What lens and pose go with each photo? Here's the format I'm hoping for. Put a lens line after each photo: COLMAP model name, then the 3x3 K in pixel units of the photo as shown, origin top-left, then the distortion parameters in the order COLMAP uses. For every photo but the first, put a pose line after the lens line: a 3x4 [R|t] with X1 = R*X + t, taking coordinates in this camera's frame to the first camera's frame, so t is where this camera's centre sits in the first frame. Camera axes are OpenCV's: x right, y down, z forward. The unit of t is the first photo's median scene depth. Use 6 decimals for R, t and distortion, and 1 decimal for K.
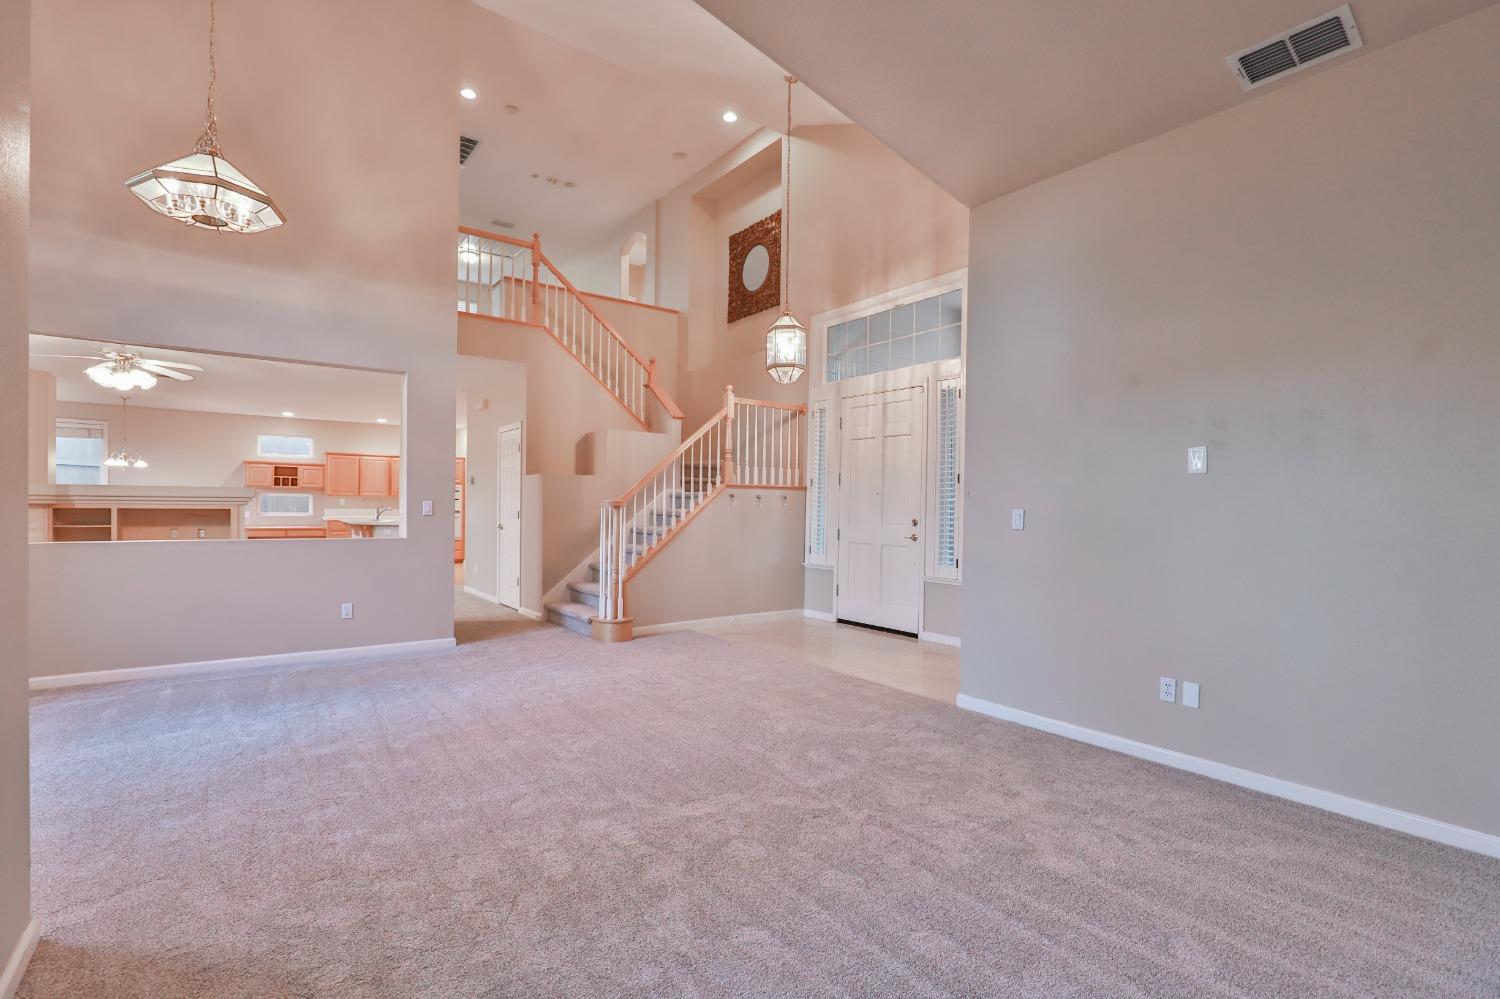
lens RADIAL K [[689.5, 0, 736.8], [0, 689.5, 505.0], [0, 0, 1]] dist [-0.016268, 0.001958]
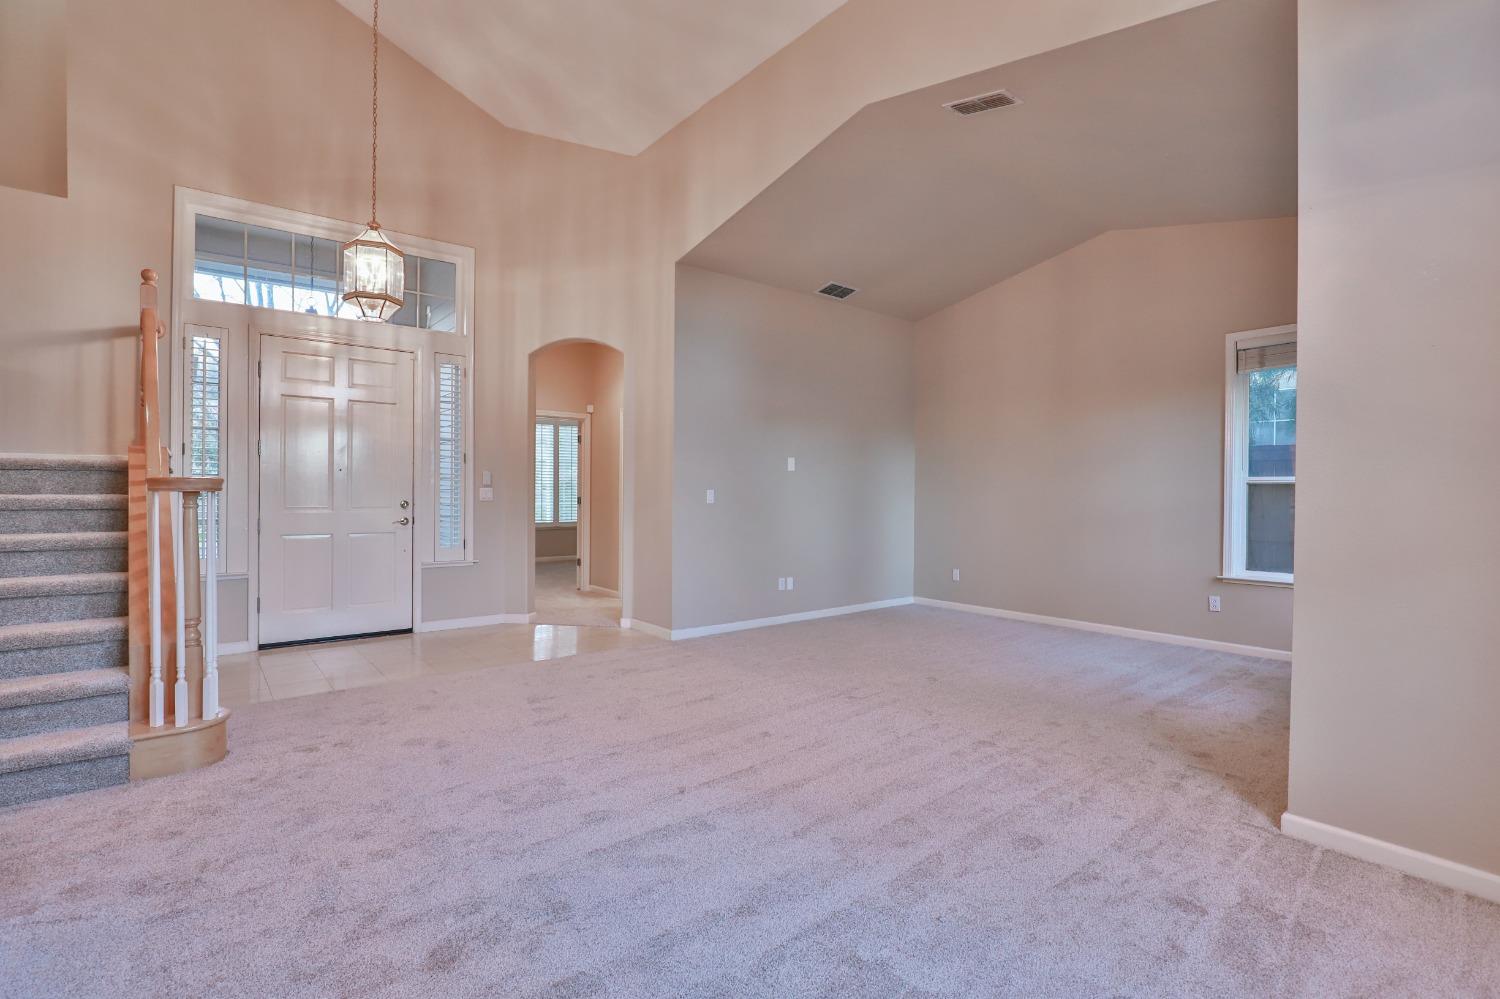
lens RADIAL K [[689.5, 0, 761.2], [0, 689.5, 500.1], [0, 0, 1]] dist [-0.016268, 0.001958]
pose [[-0.057443, -0.013574, 0.998256, -0.689655], [-0.005804, 0.999895, 0.013262, 0.005892], [-0.998332, -0.005032, -0.057516, 0.631366]]
